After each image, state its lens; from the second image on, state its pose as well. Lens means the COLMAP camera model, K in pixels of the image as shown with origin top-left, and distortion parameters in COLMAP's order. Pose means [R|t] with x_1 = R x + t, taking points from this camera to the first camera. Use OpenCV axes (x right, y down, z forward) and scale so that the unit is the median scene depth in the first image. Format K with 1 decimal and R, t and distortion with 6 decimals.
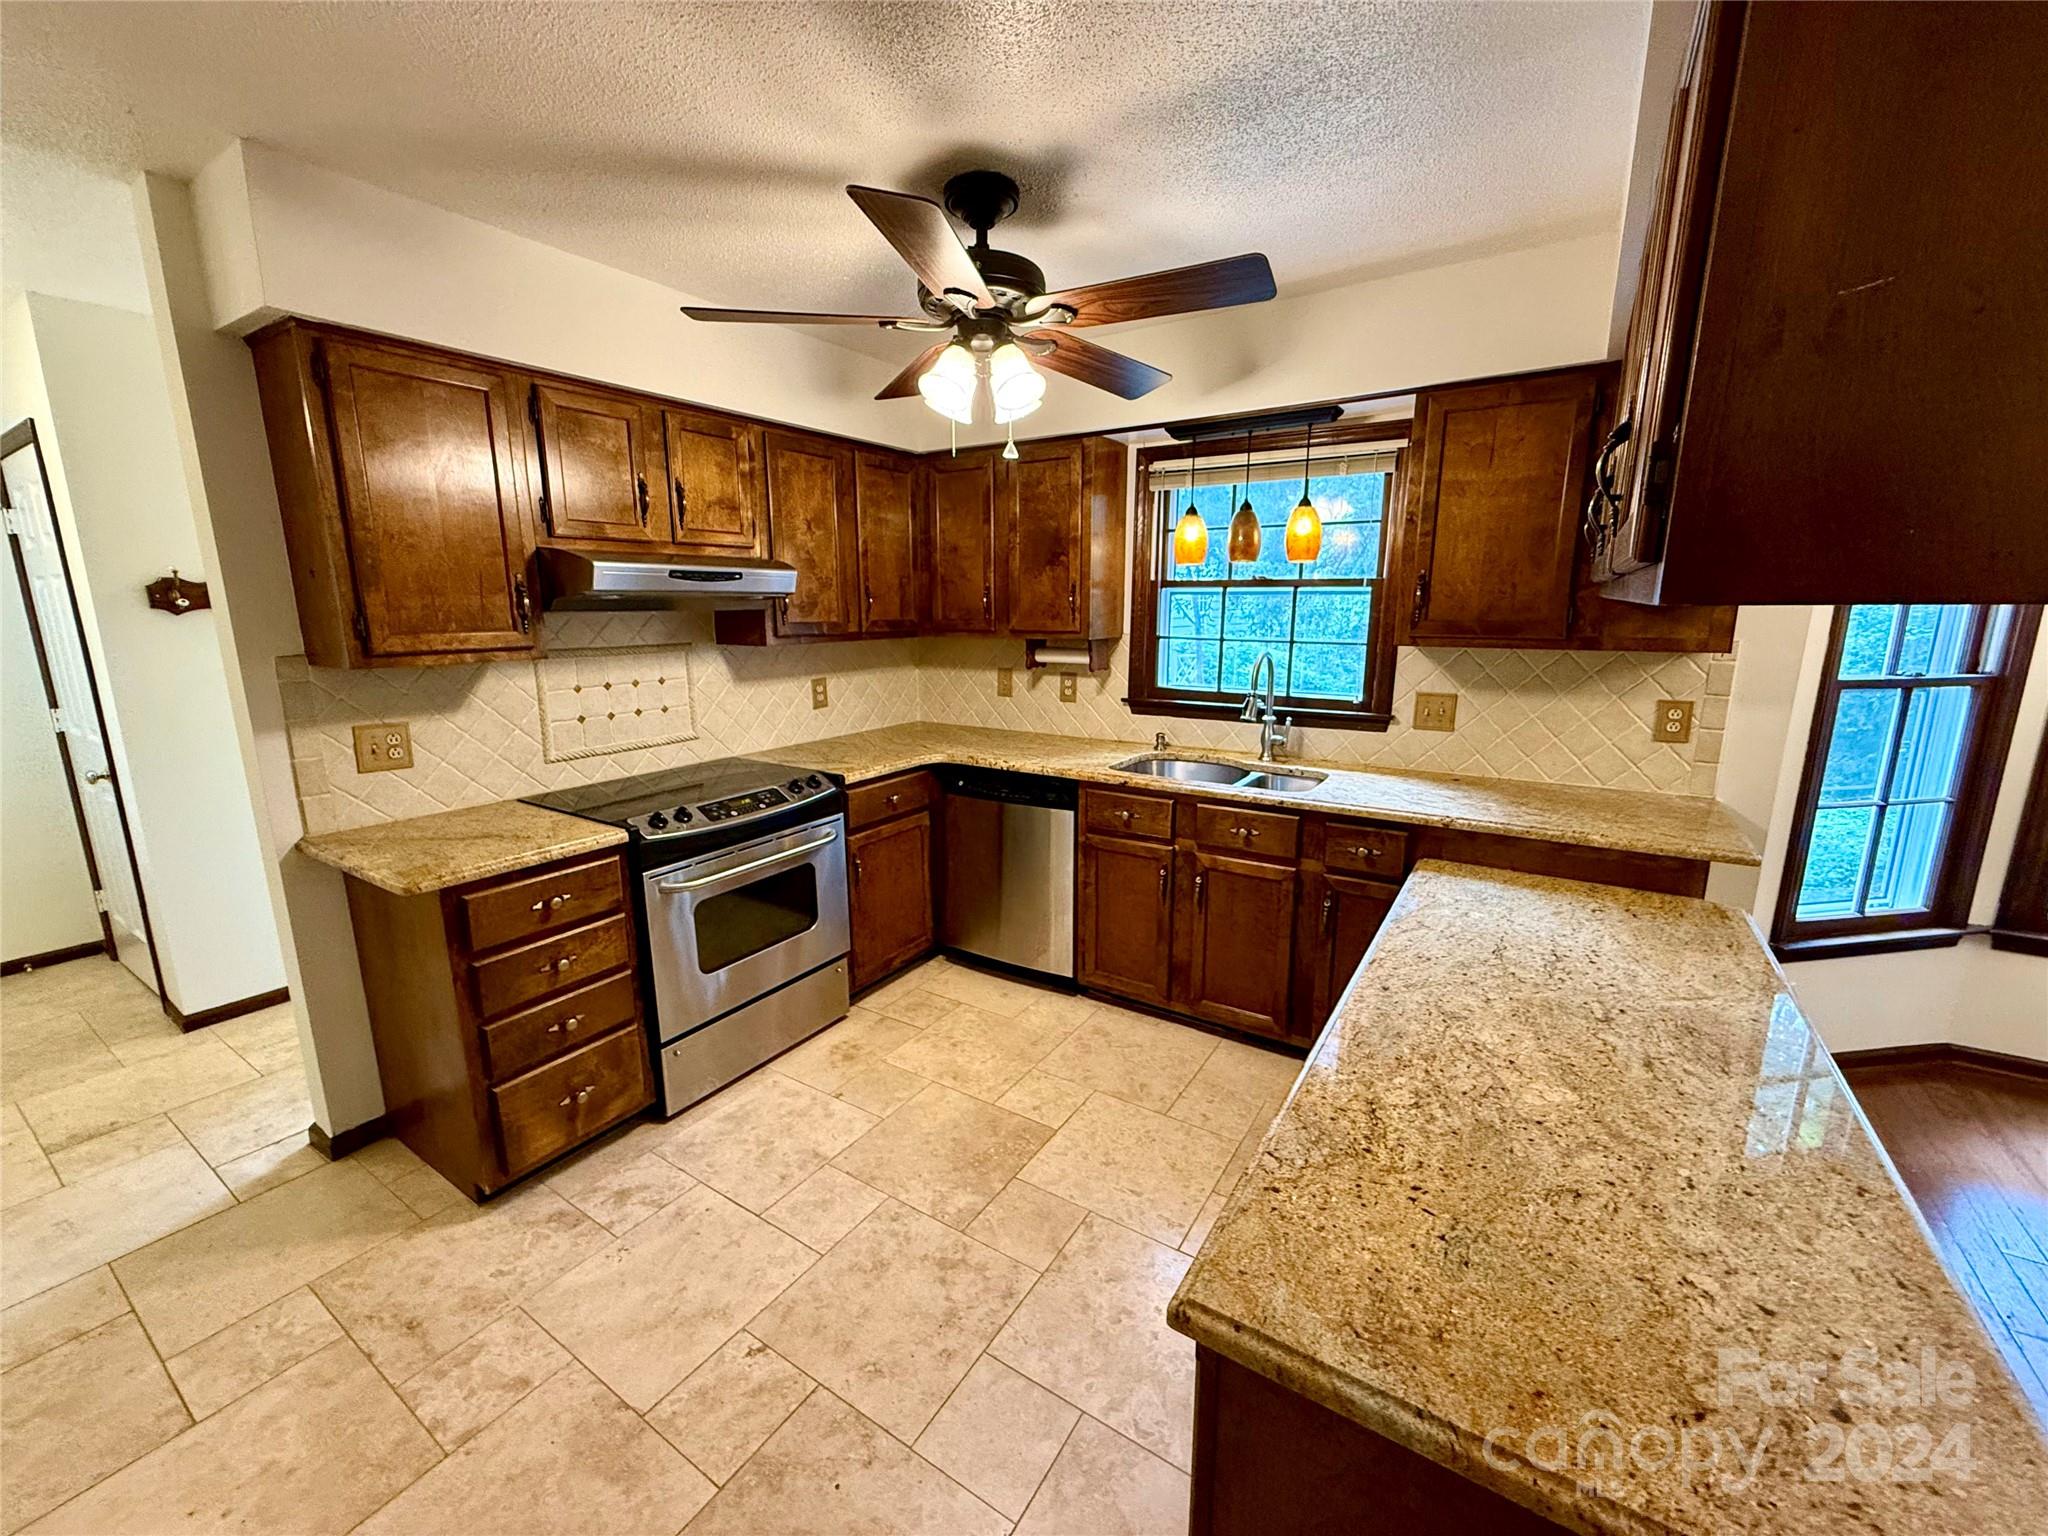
lens RADIAL K [[822.1, 0, 1018.9], [0, 822.1, 767.7], [0, 0, 1]] dist [0.000143, -0.000069]
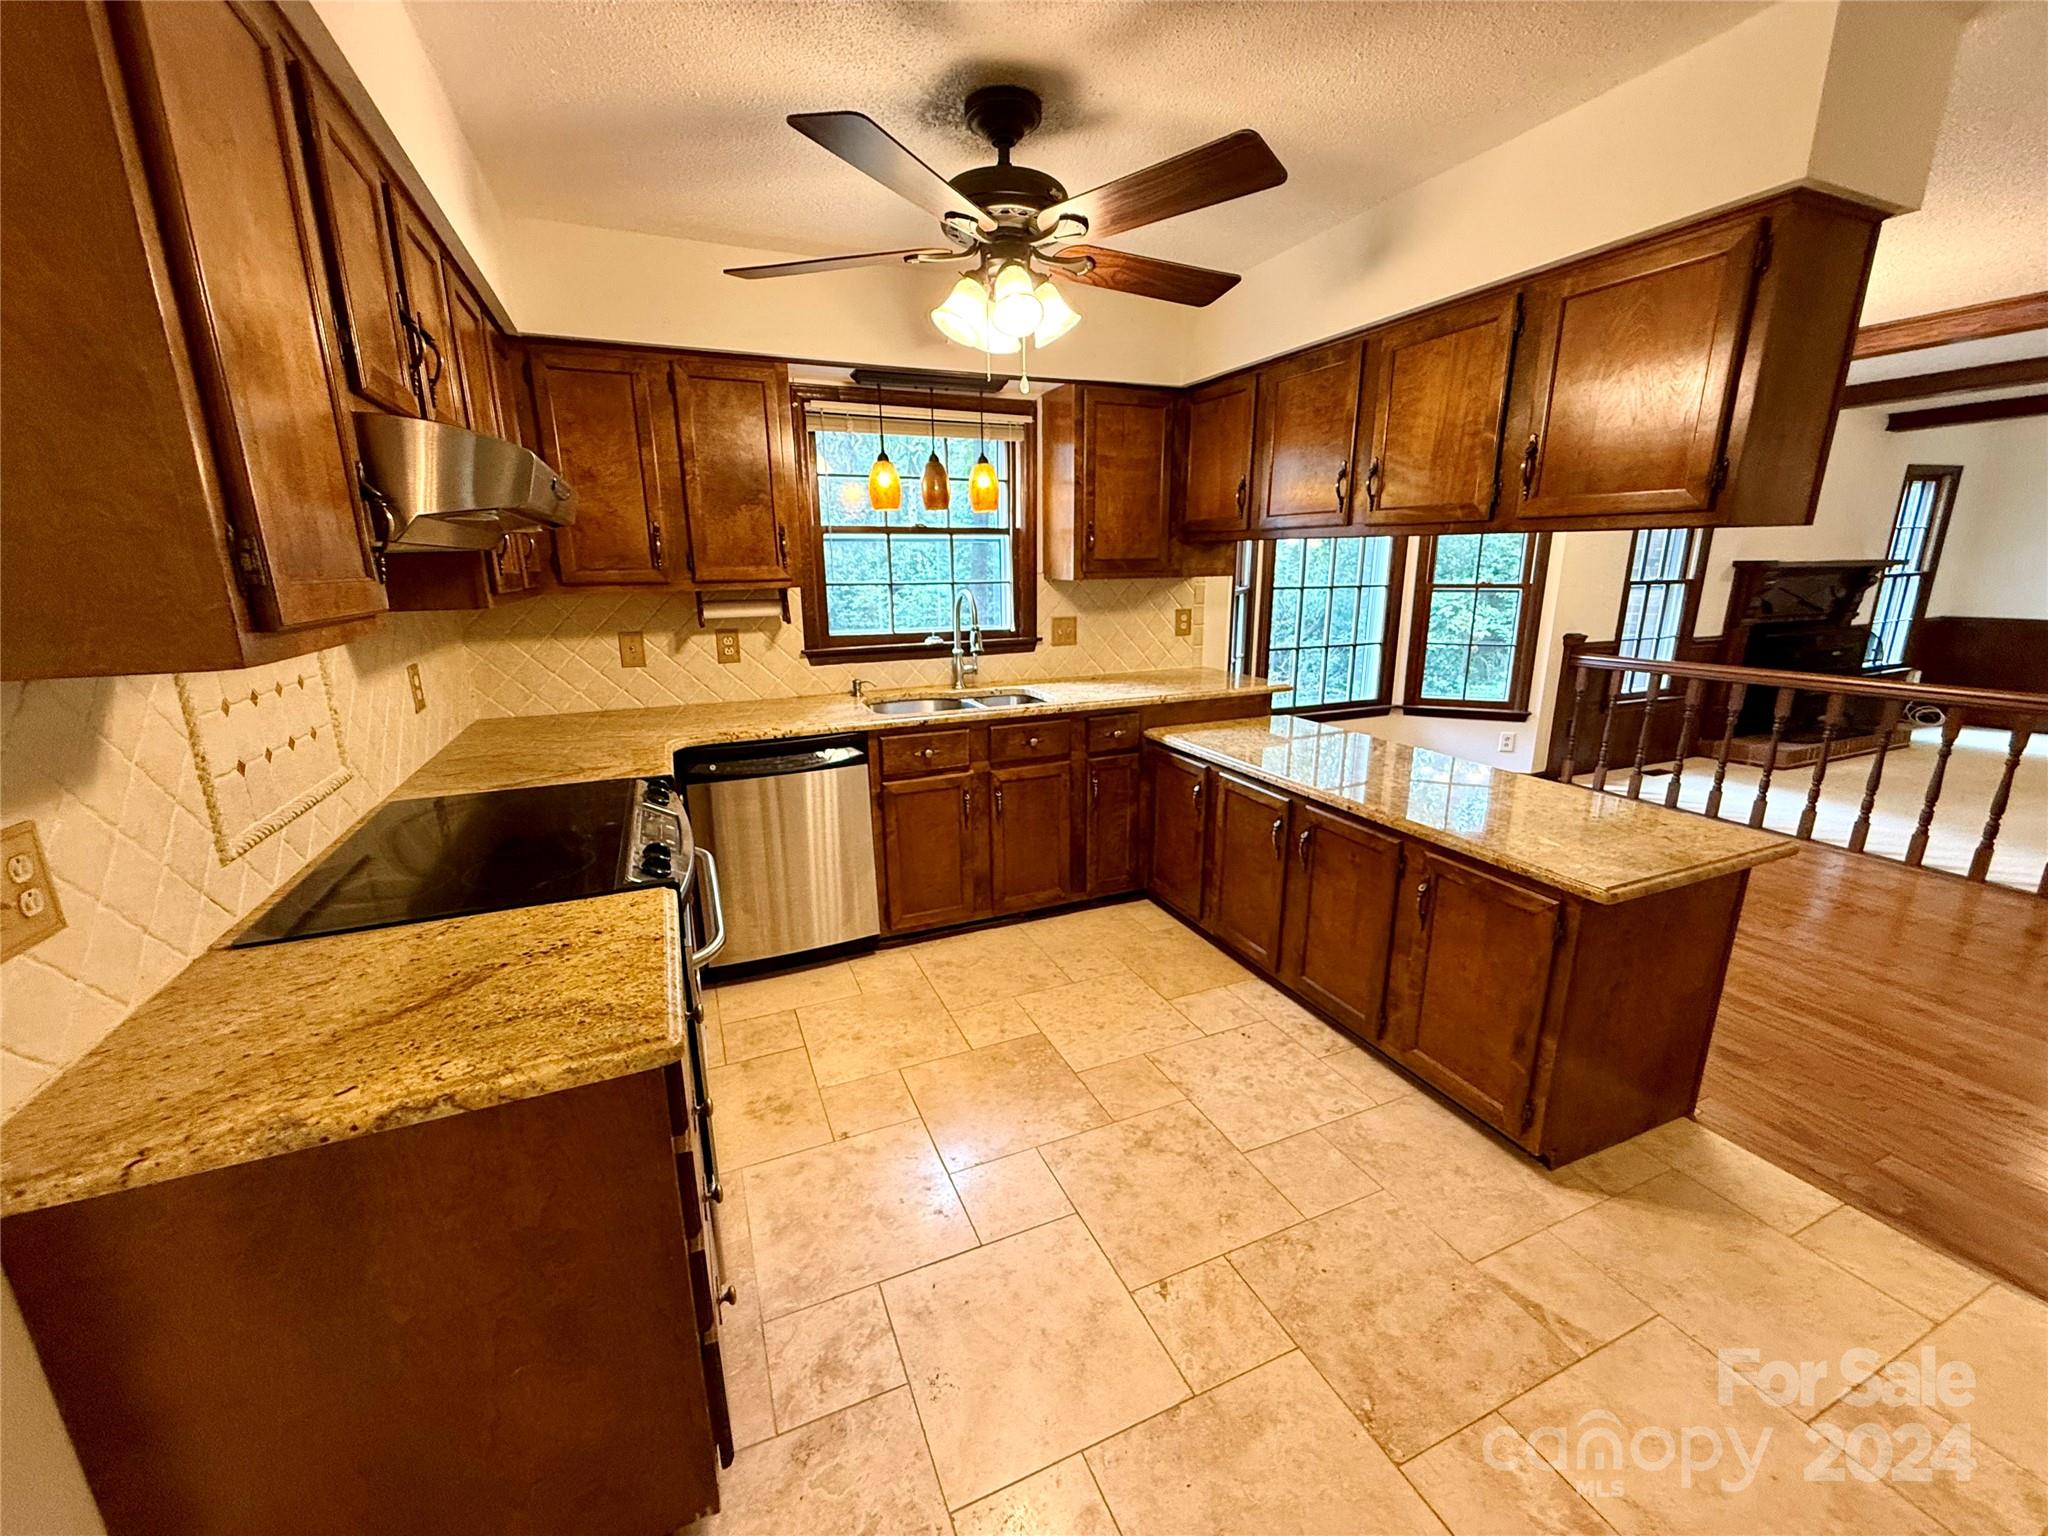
lens RADIAL K [[822.1, 0, 1023.0], [0, 822.1, 767.2], [0, 0, 1]] dist [0.000143, -0.000069]
pose [[0.549263, -0.207008, 0.809604, -0.629699], [0.175231, 0.975823, 0.130625, -0.038381], [-0.817070, 0.070120, 0.572258, 0.304628]]
